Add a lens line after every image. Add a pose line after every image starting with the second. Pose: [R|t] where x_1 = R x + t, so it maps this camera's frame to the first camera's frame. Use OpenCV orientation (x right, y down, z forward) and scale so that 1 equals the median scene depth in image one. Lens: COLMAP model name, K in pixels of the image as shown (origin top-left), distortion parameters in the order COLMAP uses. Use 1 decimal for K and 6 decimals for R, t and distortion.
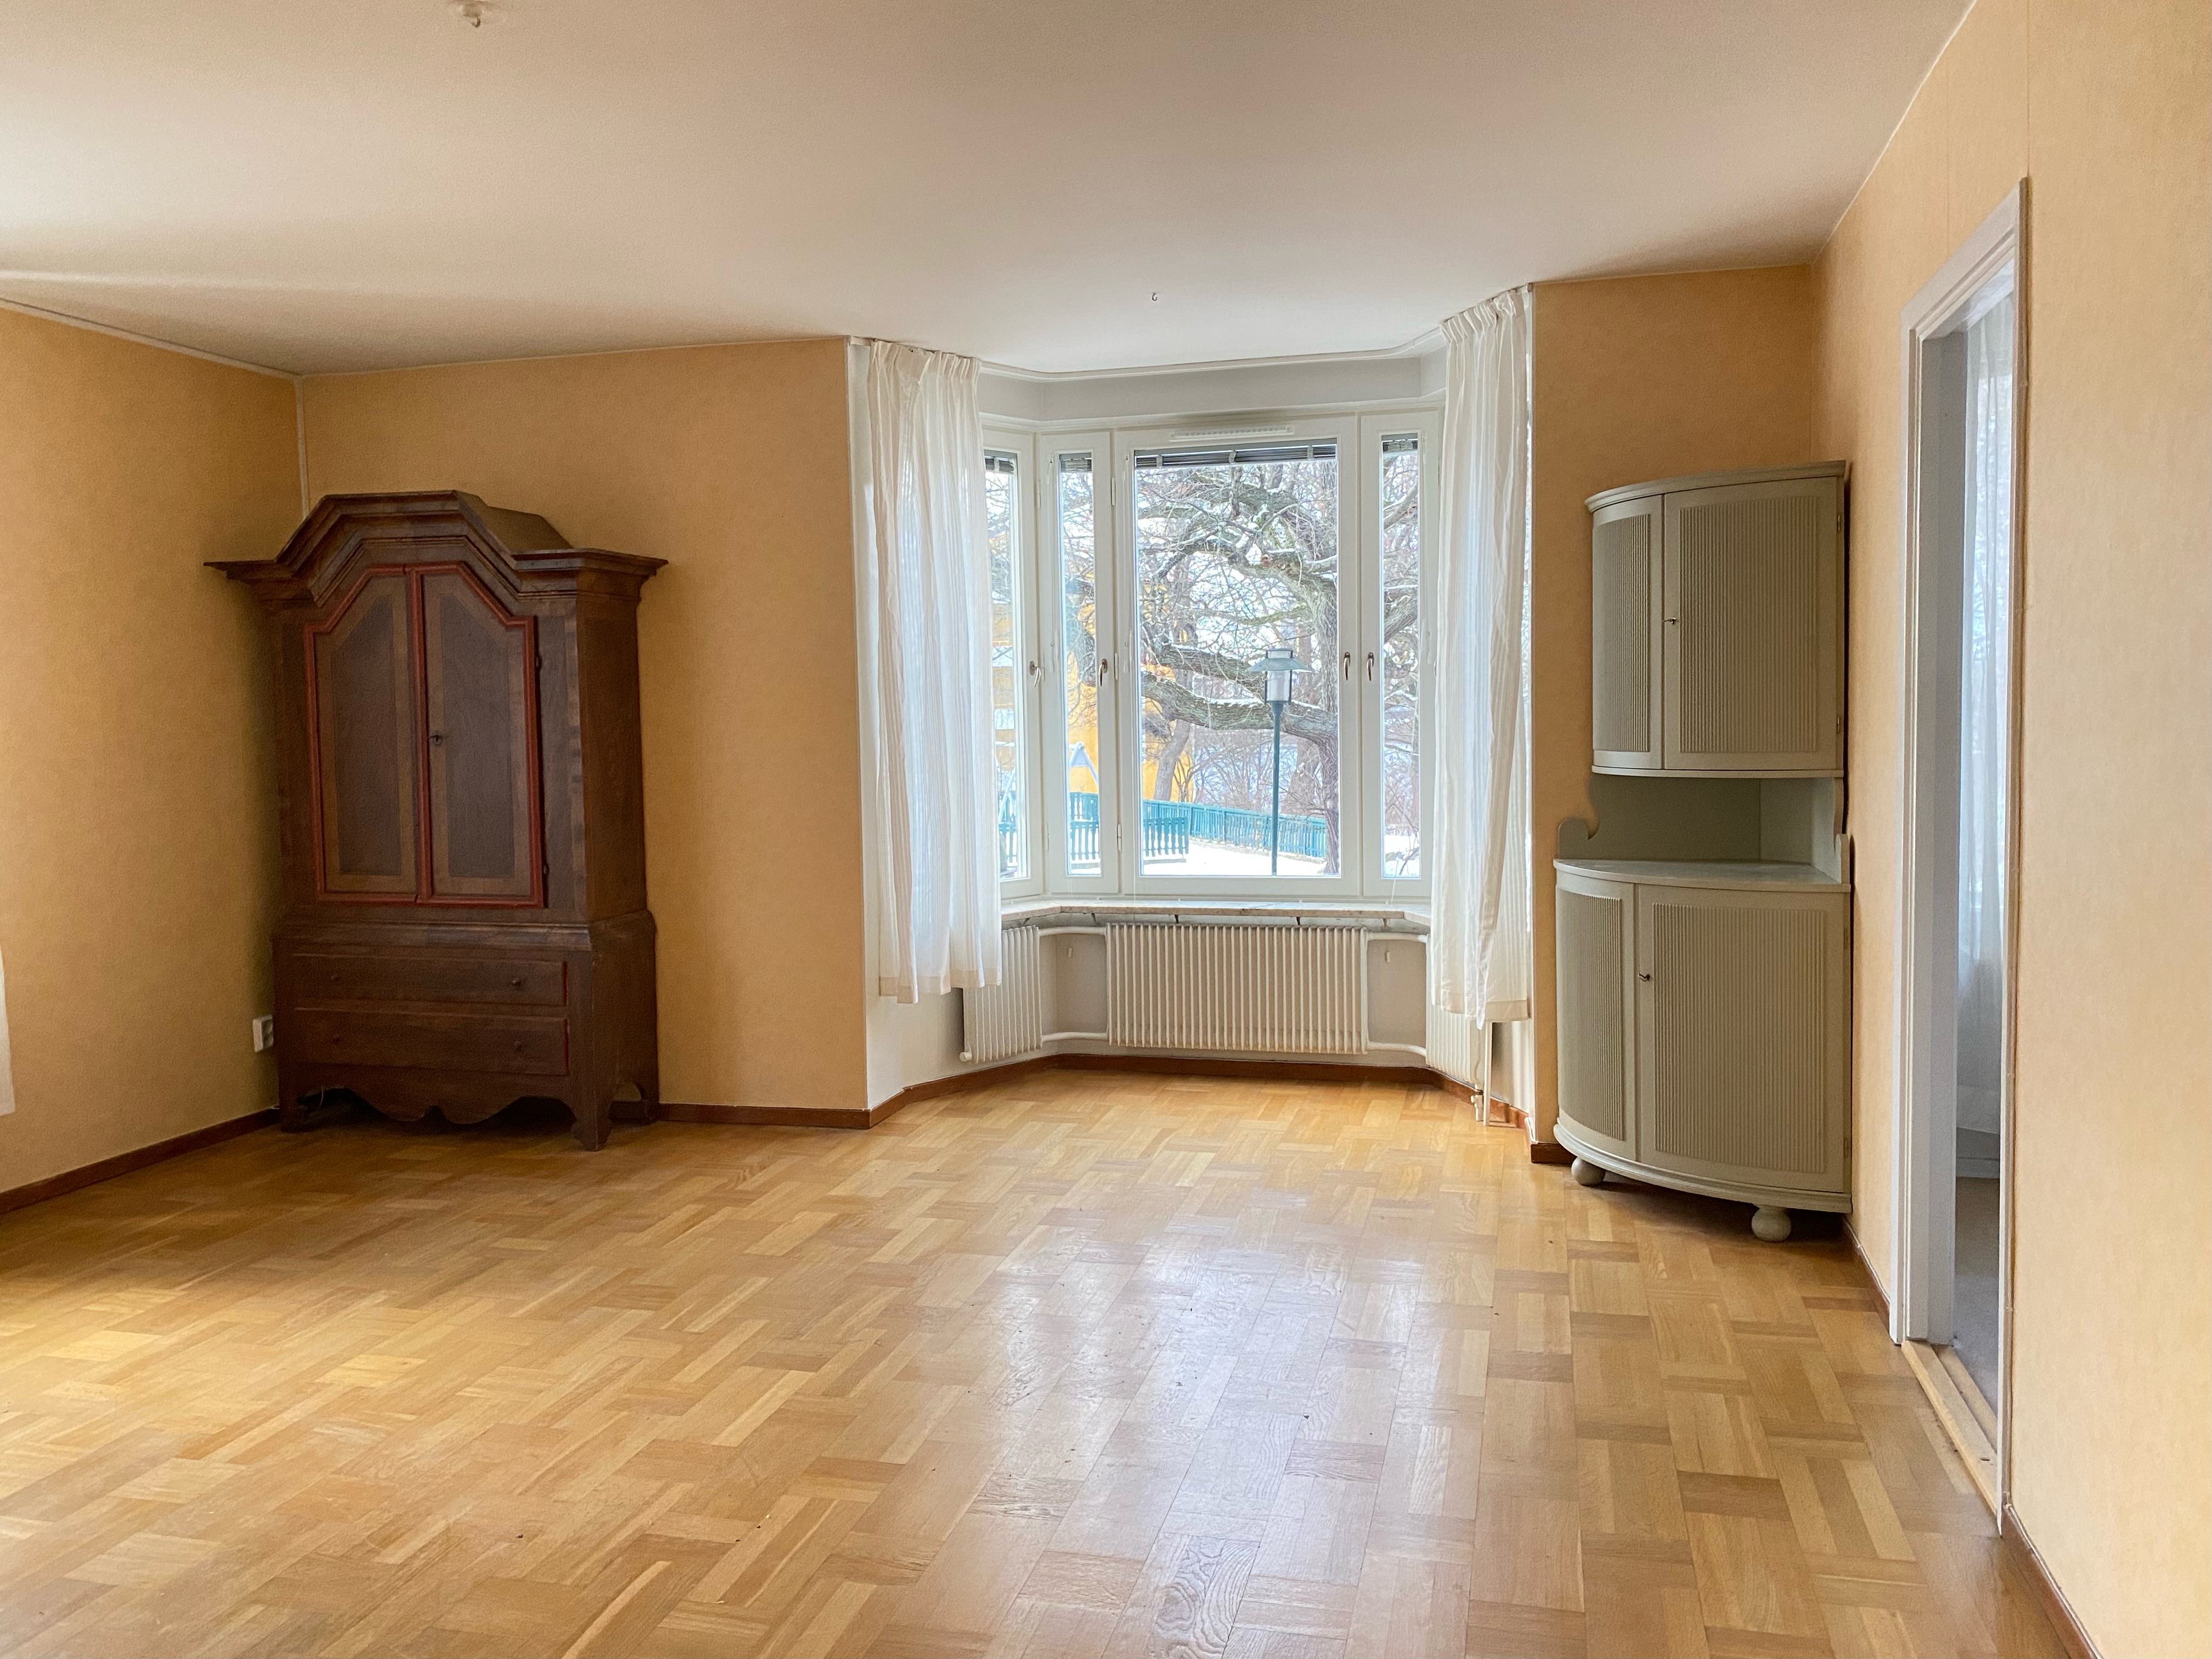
lens RADIAL K [[1667.0, 0, 1106.0], [0, 1667.0, 829.5], [0, 0, 1]] dist [-0.000385, -0.000818]
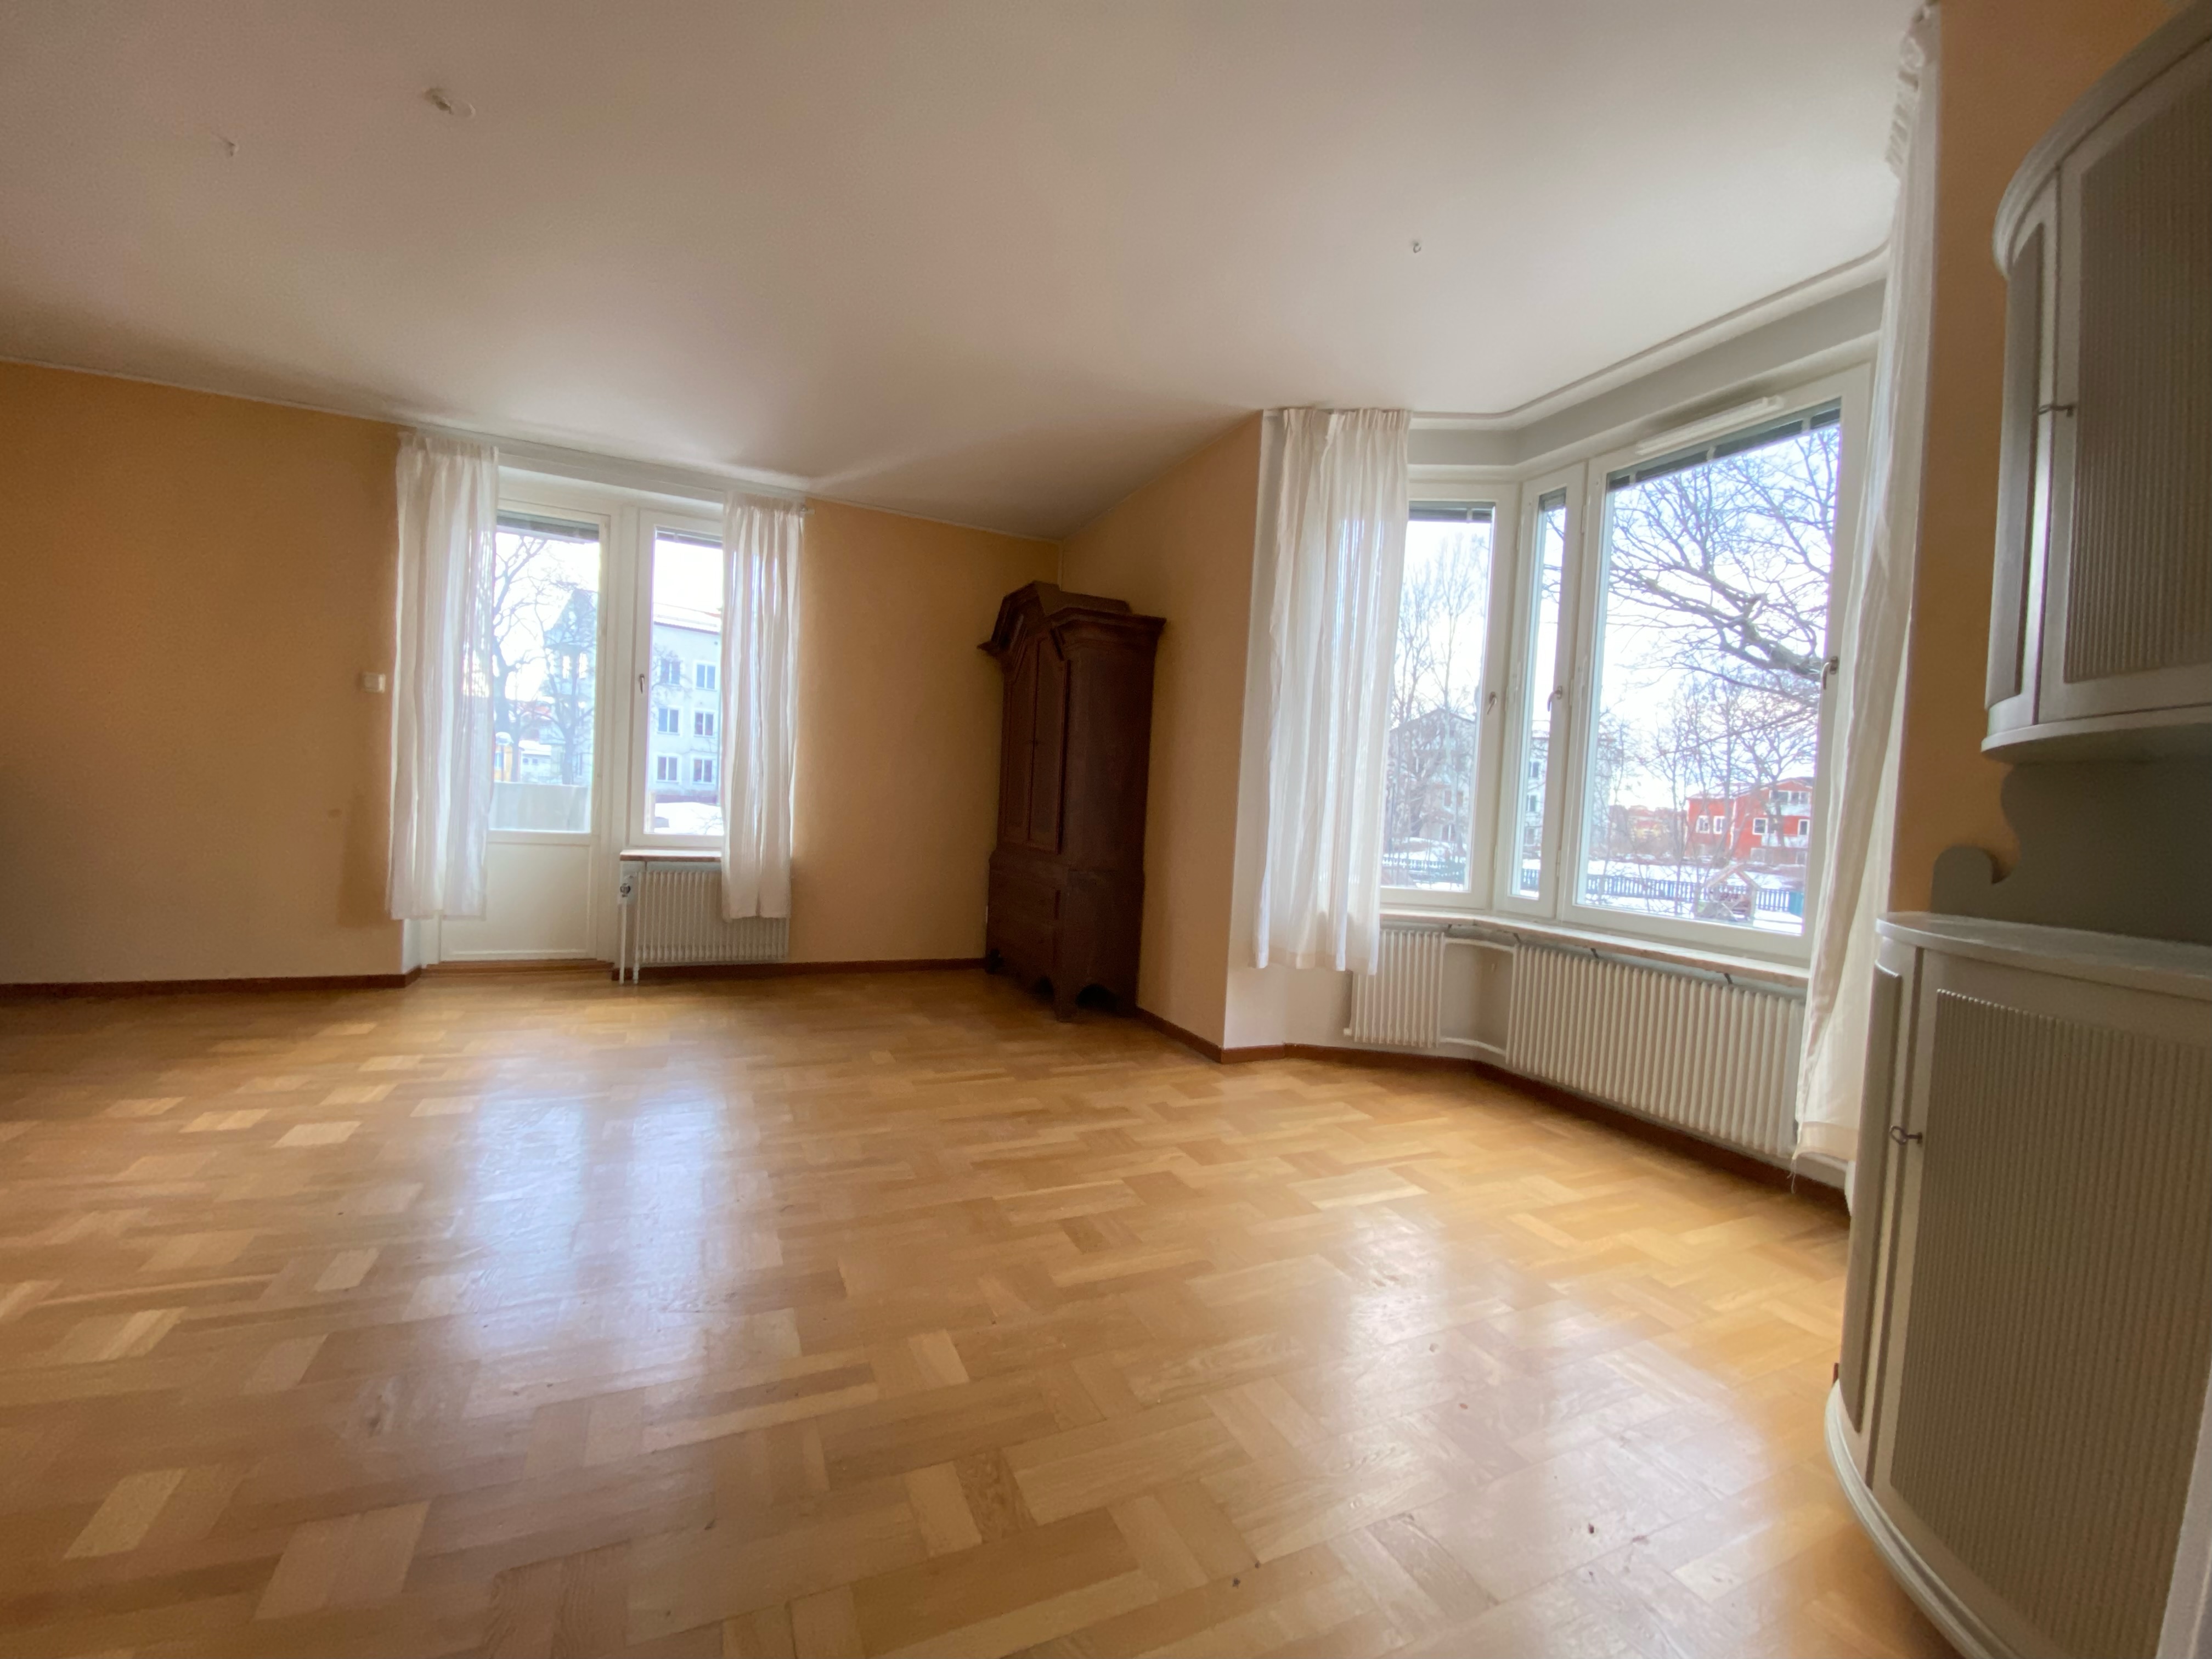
lens RADIAL K [[892.3, 0, 1101.7], [0, 892.3, 841.3], [0, 0, 1]] dist [0.013203, -0.000032]
pose [[0.618106, 0.084402, -0.781551, 0.283782], [-0.123797, 0.992264, 0.009250, 0.022262], [0.776286, 0.091036, 0.623773, 0.486257]]
